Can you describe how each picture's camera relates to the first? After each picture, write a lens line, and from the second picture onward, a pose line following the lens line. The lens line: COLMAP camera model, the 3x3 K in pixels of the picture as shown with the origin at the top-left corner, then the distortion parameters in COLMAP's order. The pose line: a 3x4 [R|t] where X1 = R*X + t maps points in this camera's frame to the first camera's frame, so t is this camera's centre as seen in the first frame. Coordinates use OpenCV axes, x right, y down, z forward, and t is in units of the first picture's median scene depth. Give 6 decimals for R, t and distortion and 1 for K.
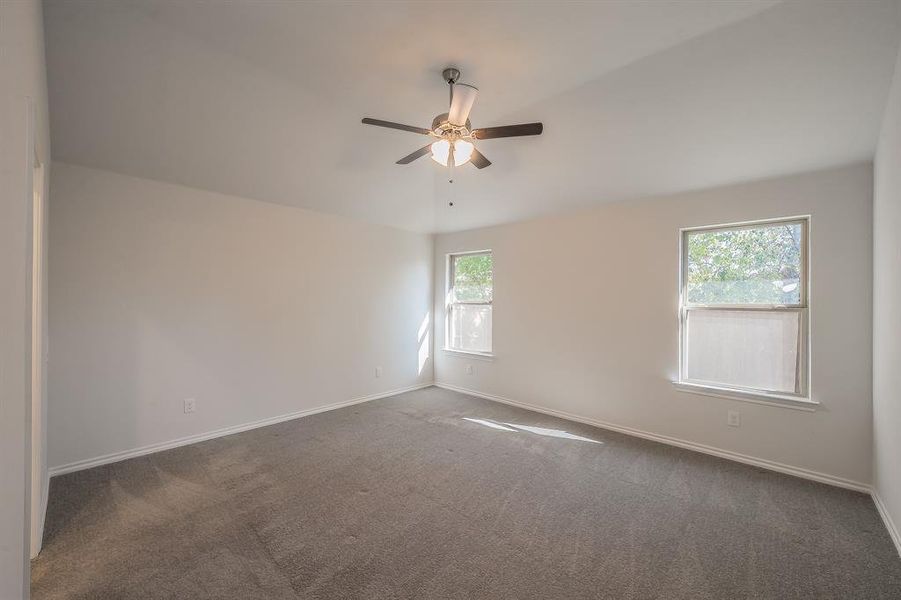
lens RADIAL K [[341.6, 0, 445.9], [0, 341.6, 302.4], [0, 0, 1]] dist [-0.000563, -0.000096]
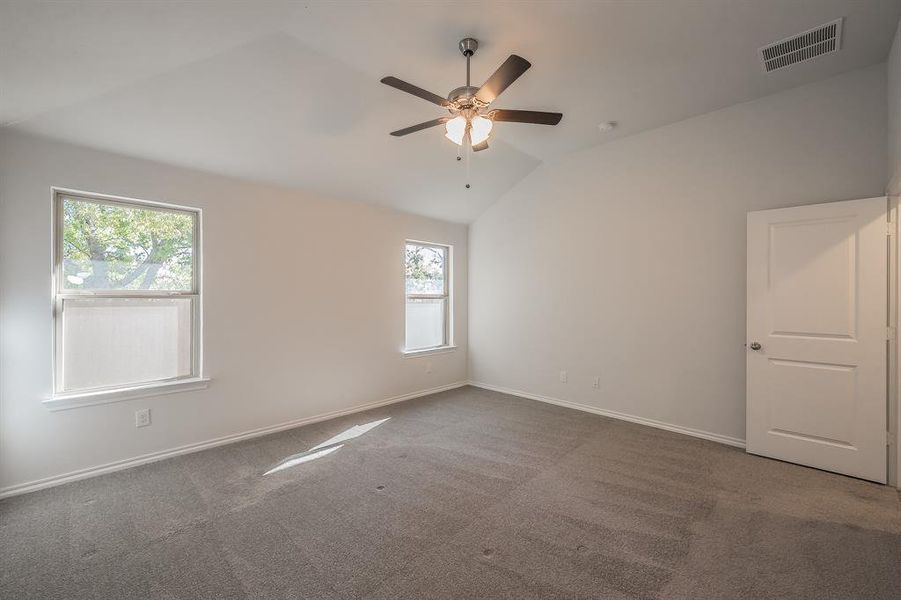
lens RADIAL K [[394.3, 0, 452.3], [0, 394.3, 288.7], [0, 0, 1]] dist [0.000500, 0.000077]
pose [[0.017993, 0.000636, 0.999838, -0.548597], [-0.001046, 0.999999, -0.000617, -0.004839], [-0.999838, -0.001035, 0.017994, 0.519970]]
